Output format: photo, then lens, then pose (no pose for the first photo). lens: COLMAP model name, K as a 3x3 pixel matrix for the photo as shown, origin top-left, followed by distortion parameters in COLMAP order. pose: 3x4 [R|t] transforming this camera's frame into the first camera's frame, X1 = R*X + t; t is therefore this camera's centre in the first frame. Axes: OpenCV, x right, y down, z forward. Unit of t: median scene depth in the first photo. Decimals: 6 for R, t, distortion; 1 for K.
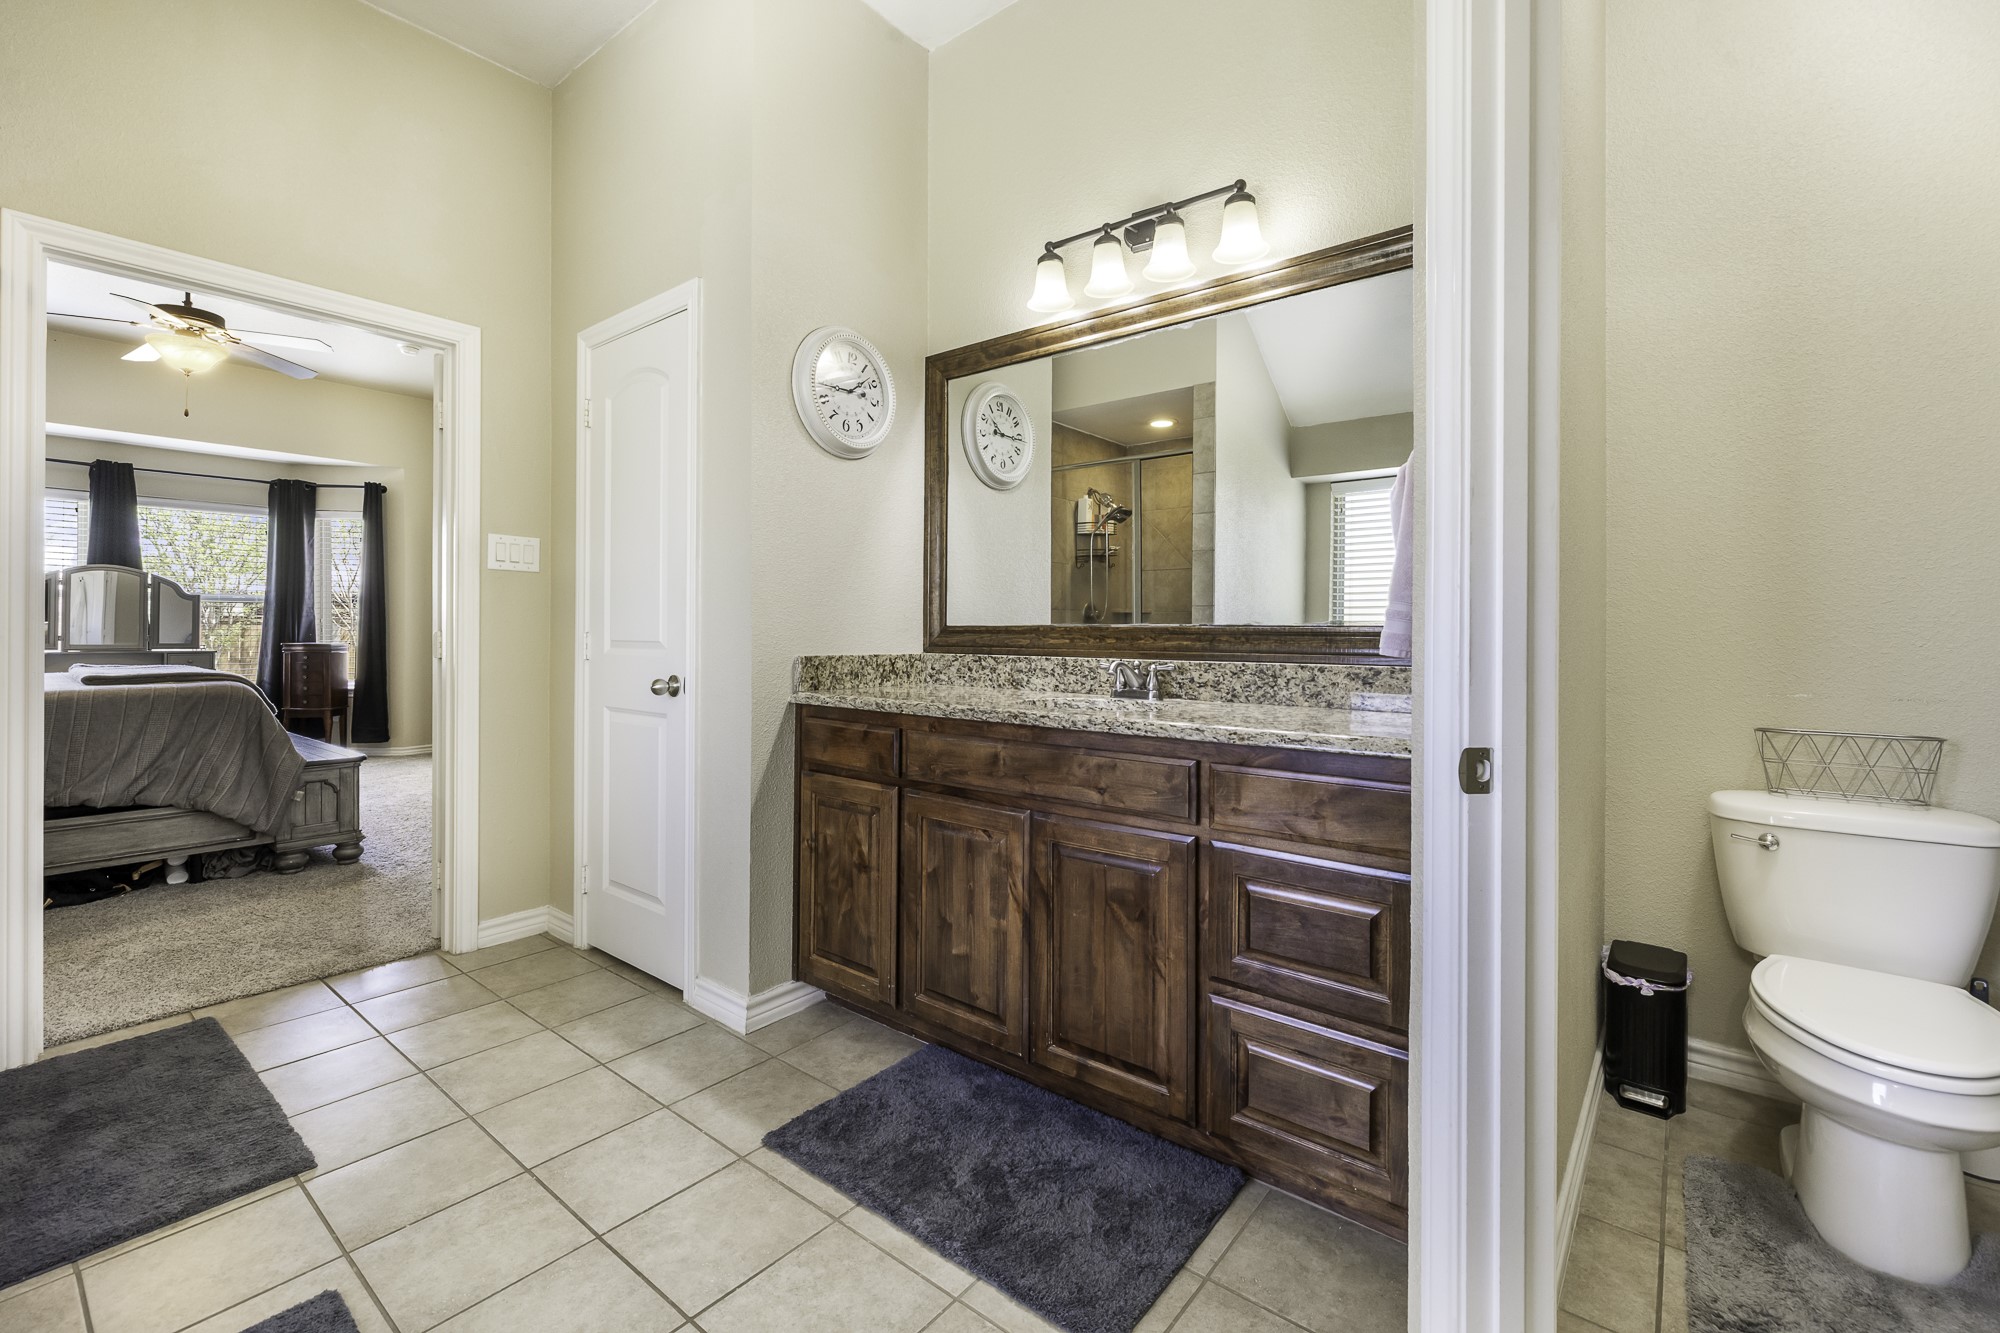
lens RADIAL K [[859.7, 0, 1016.4], [0, 859.7, 631.6], [0, 0, 1]] dist [-0.002224, -0.000834]
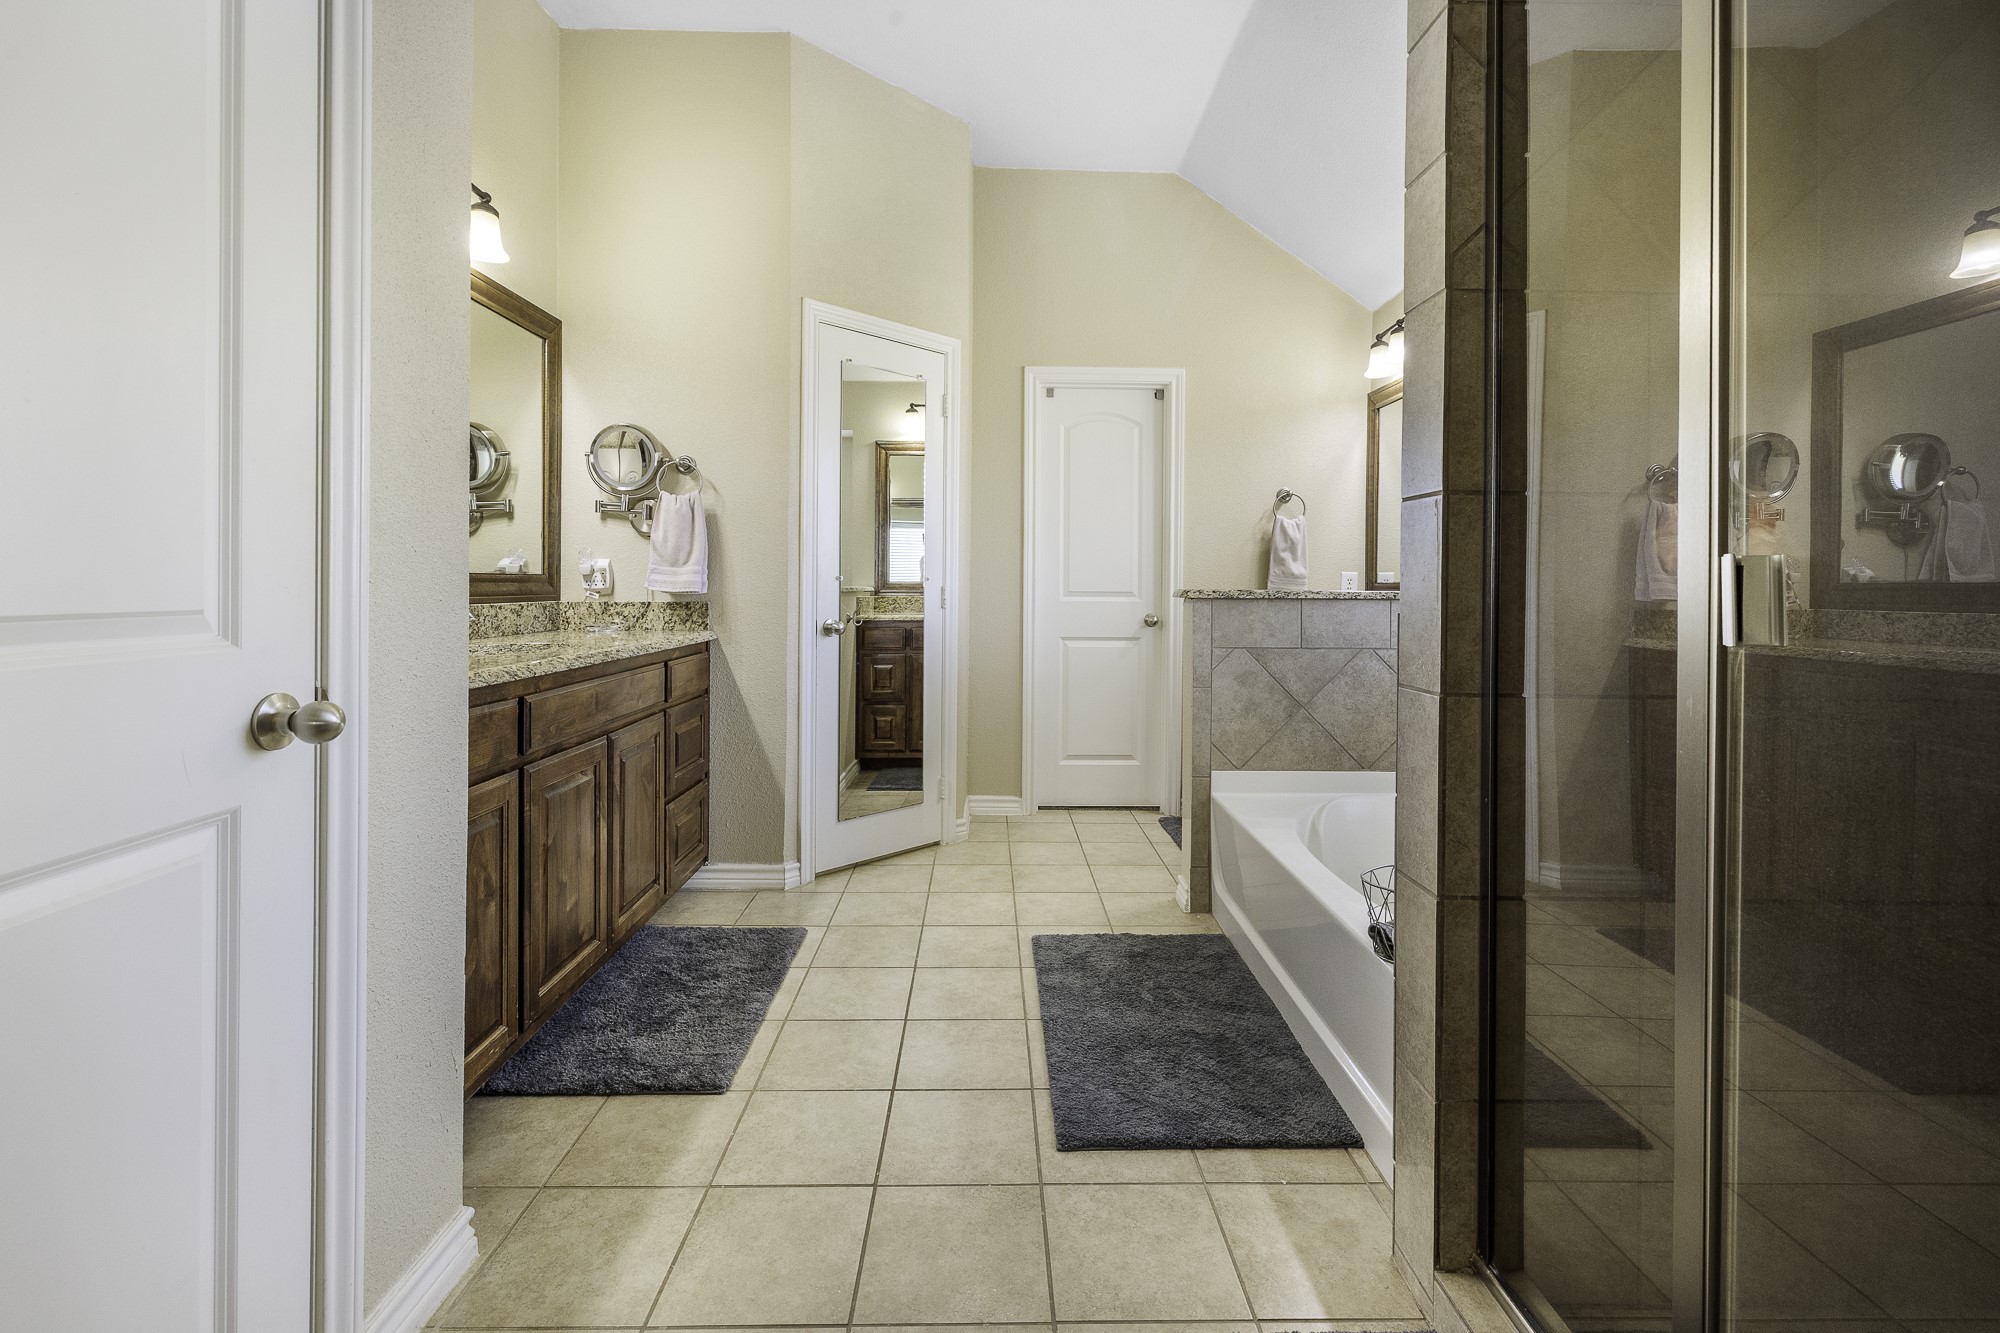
lens RADIAL K [[859.7, 0, 999.9], [0, 859.7, 582.3], [0, 0, 1]] dist [-0.002224, -0.000834]
pose [[-0.635709, -0.003189, 0.771922, -1.154707], [-0.002023, 0.999995, 0.002464, 0.001424], [-0.771926, 0.000005, -0.635712, 1.266530]]
